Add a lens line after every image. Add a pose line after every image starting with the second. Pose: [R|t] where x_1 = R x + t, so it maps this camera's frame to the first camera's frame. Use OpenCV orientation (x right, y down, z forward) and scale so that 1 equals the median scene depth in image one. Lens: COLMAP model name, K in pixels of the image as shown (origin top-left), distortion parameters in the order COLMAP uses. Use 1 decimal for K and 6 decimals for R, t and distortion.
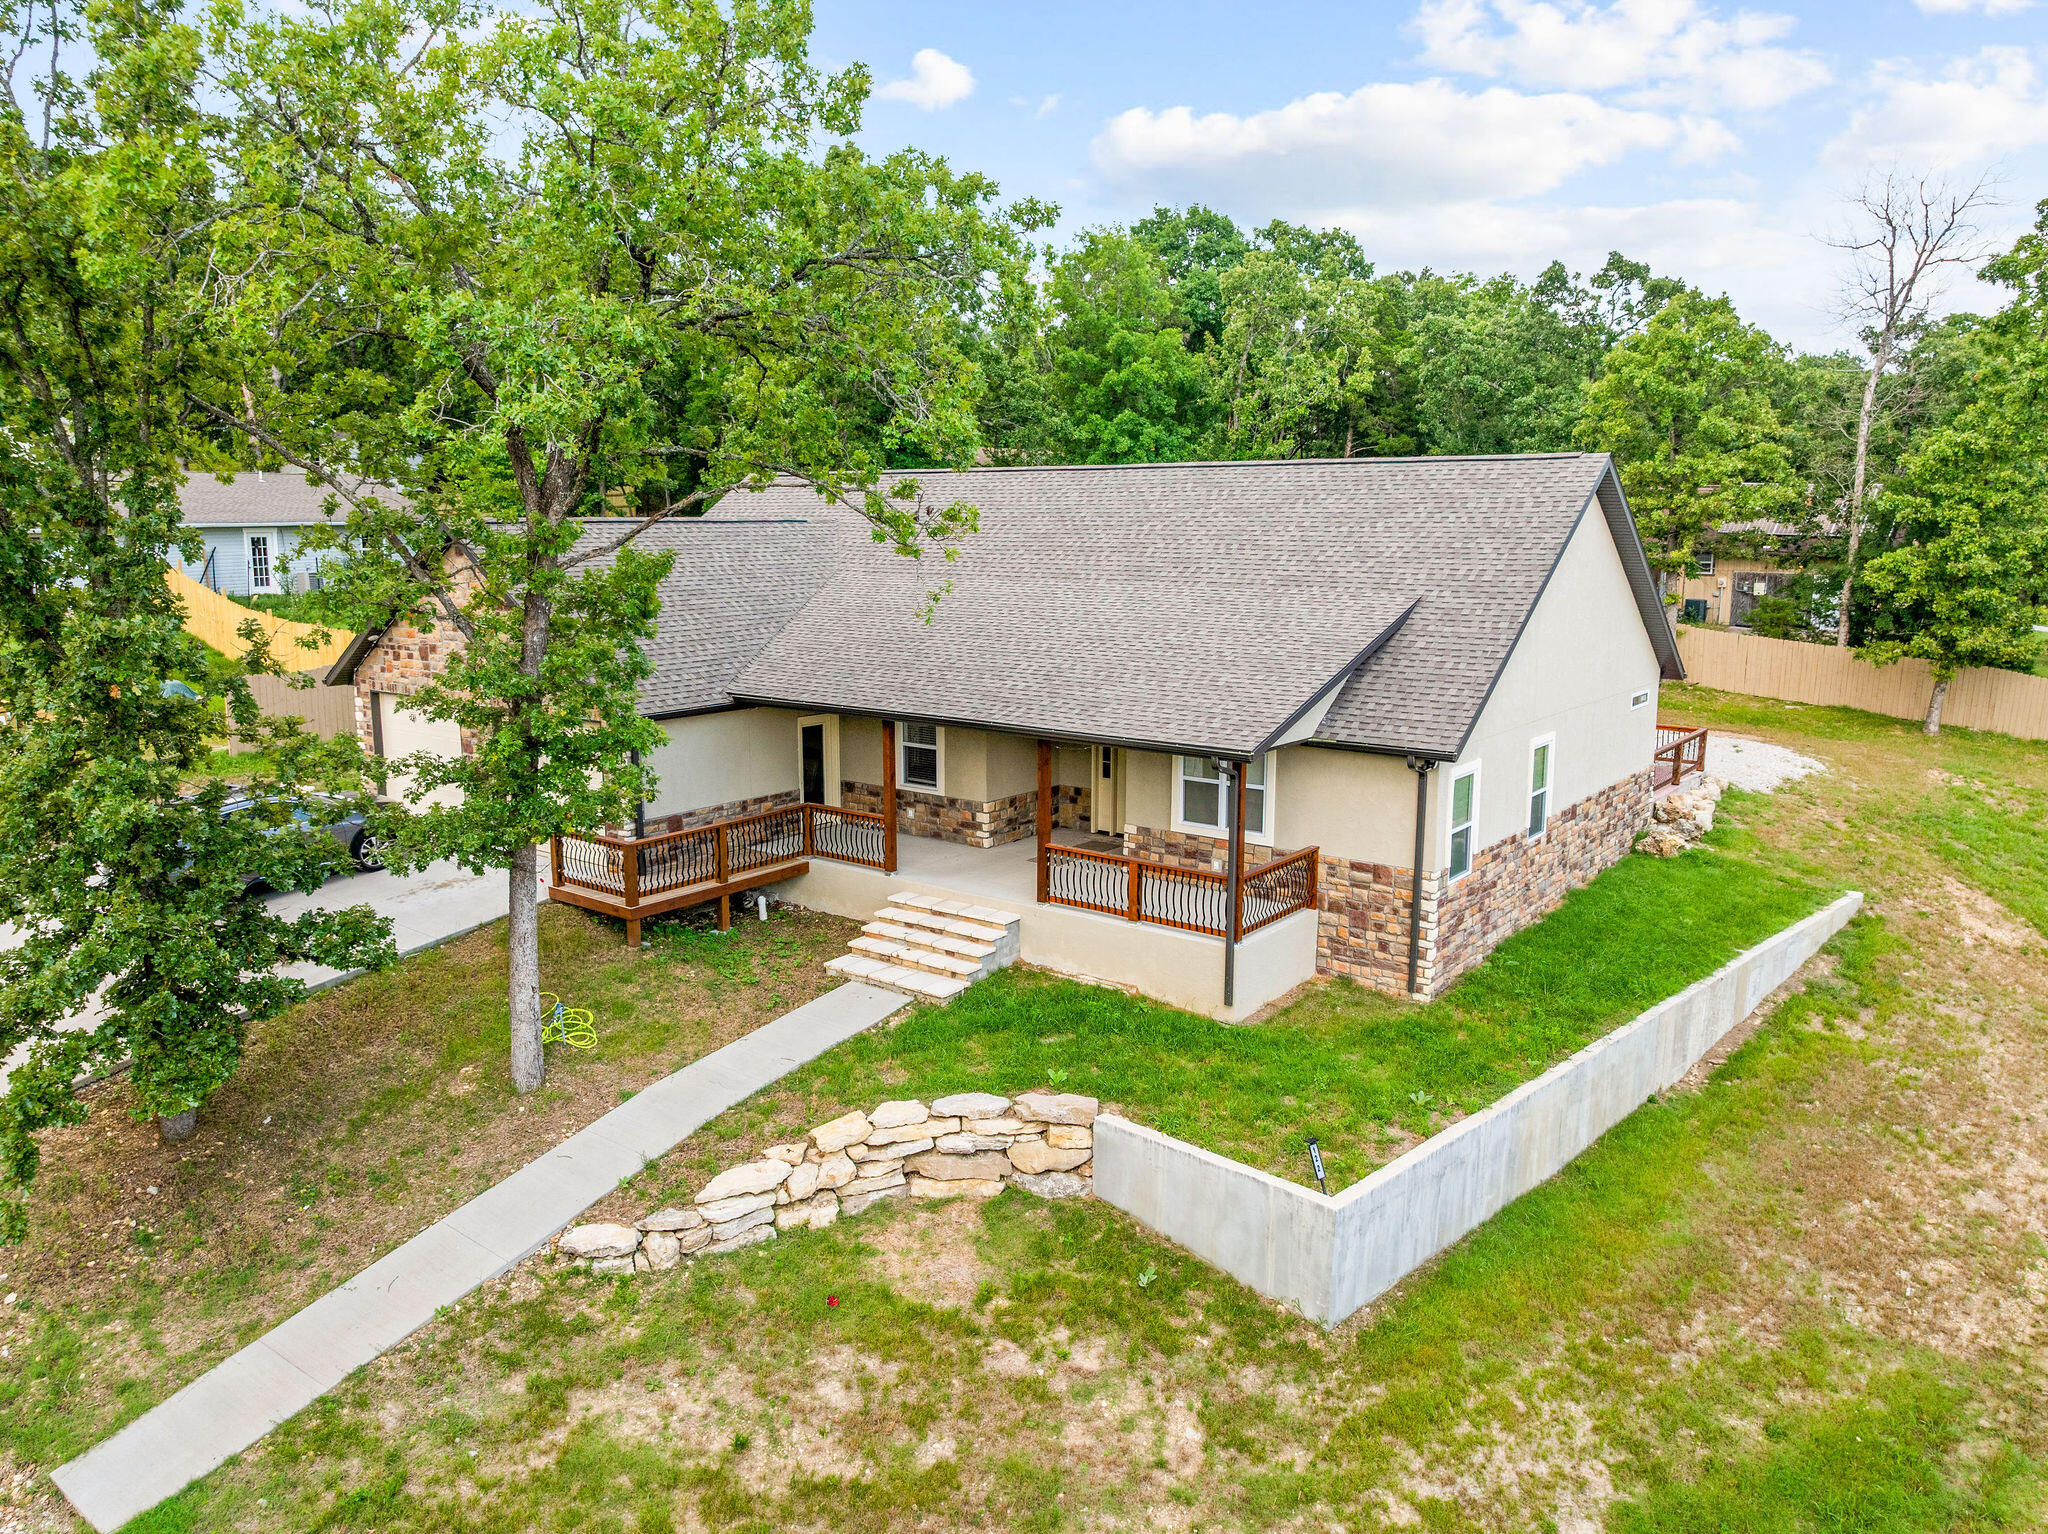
lens RADIAL K [[1440.4, 0, 1024.0], [0, 1440.4, 767.0], [0, 0, 1]] dist [-0.039706, 0.005000]
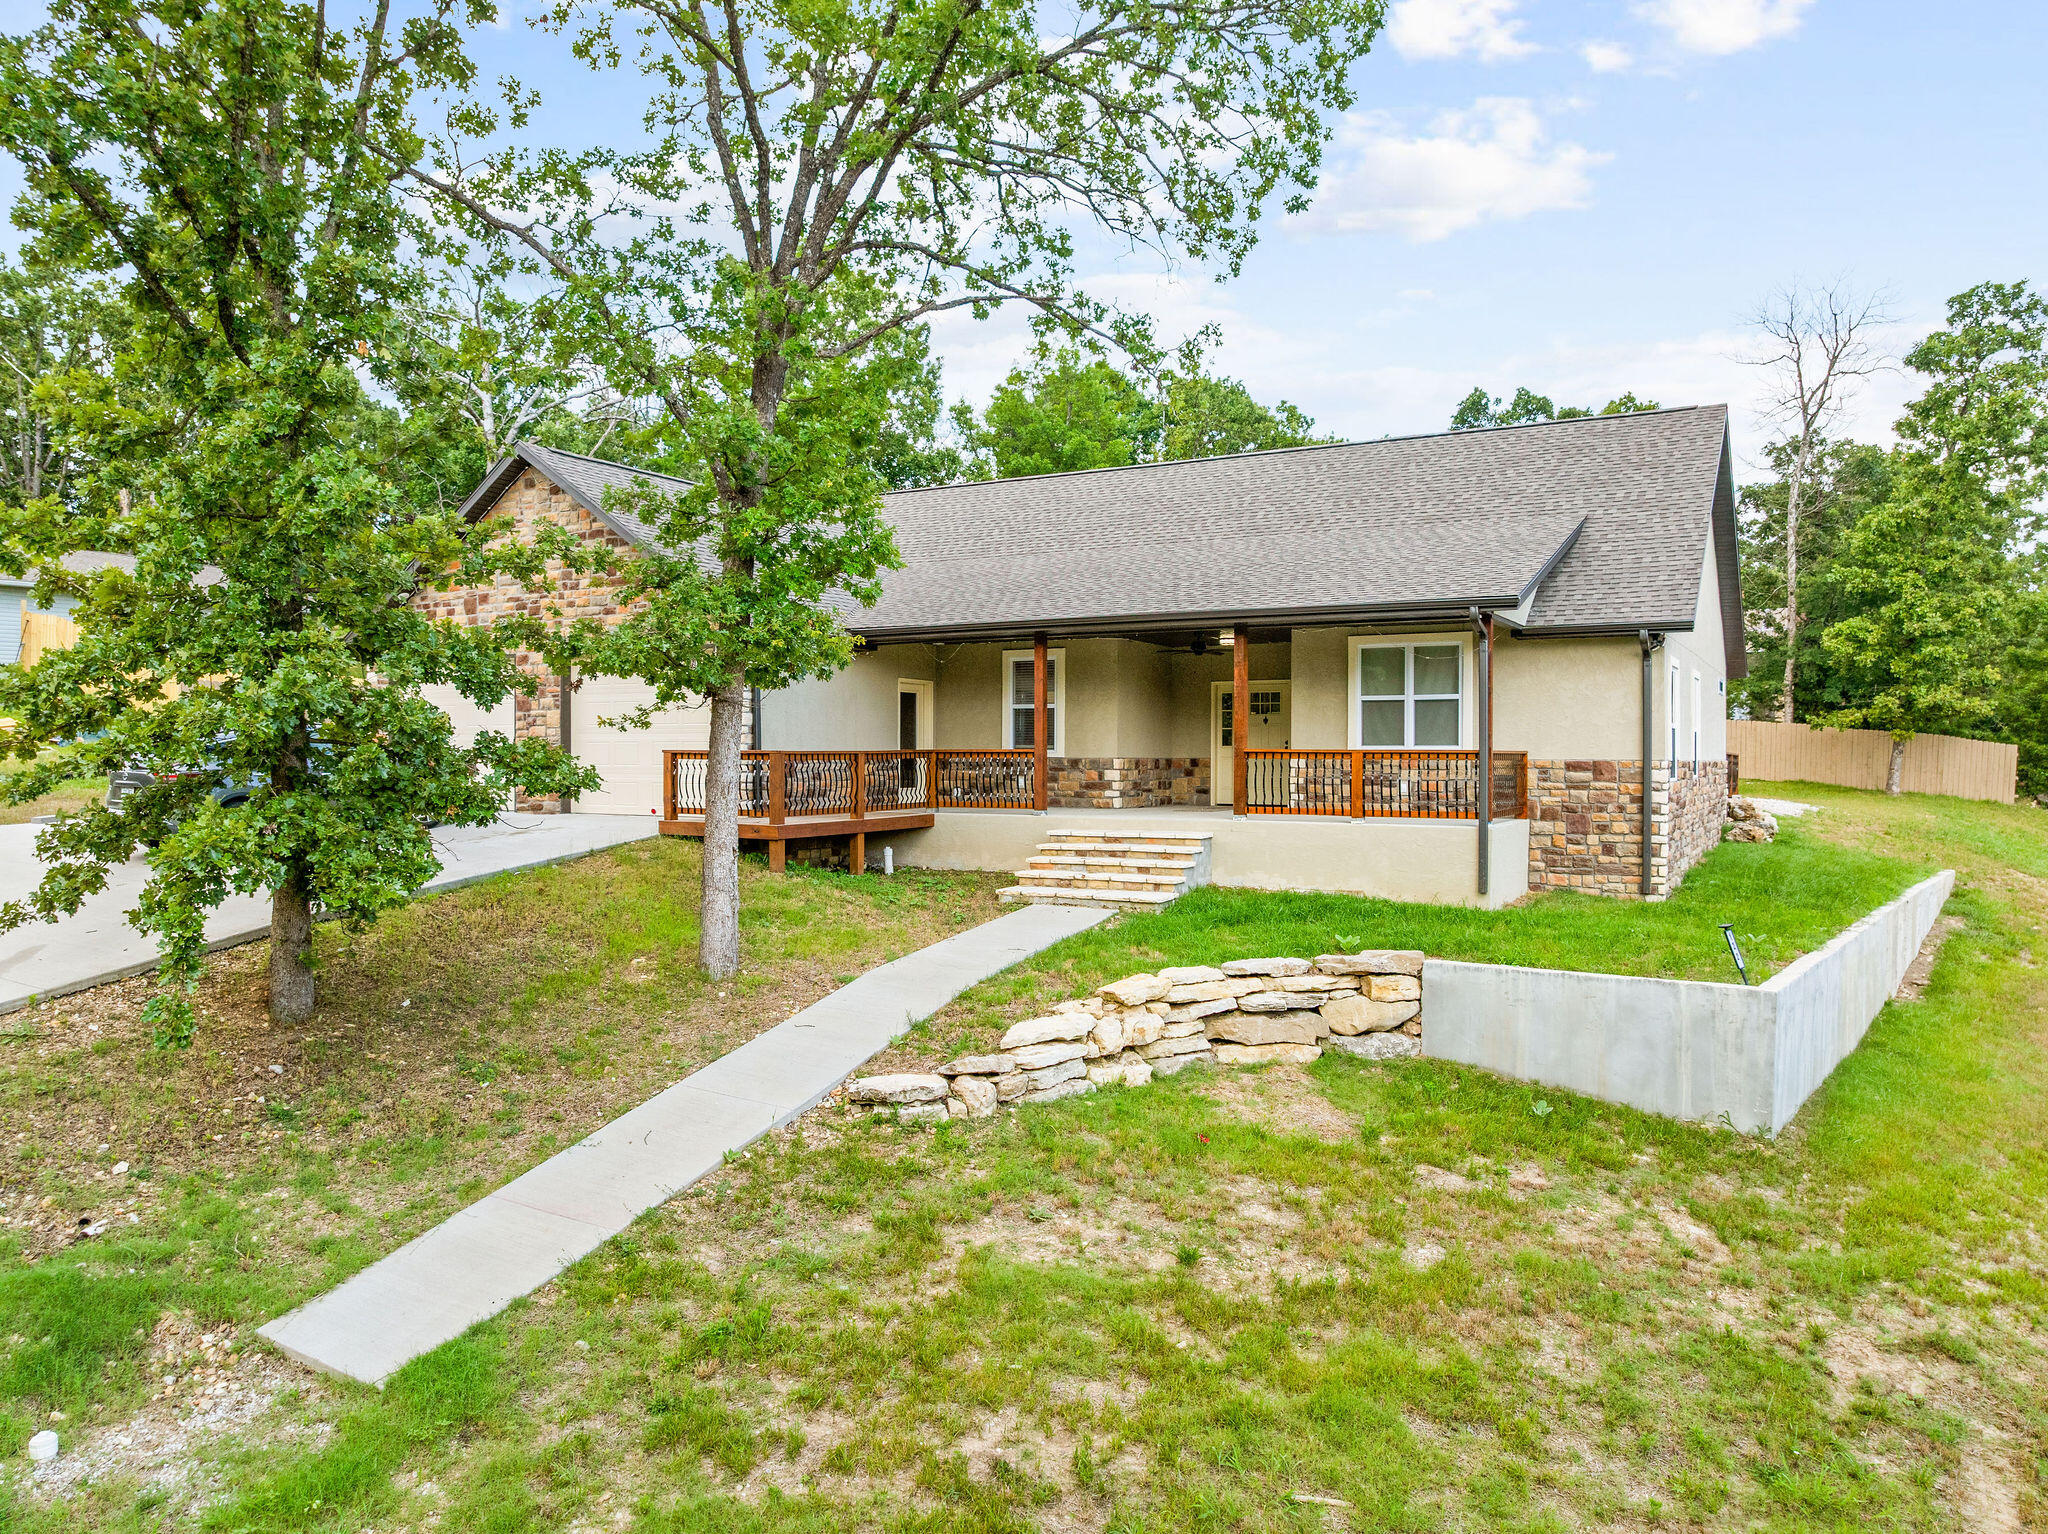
lens RADIAL K [[1441.7, 0, 1024.0], [0, 1441.7, 767.0], [0, 0, 1]] dist [-0.028633, -0.028019]
pose [[0.990607, 0.002337, 0.136721, -0.307409], [0.020131, 0.986466, -0.162723, 0.260955], [-0.135251, 0.163947, 0.977153, 0.156361]]
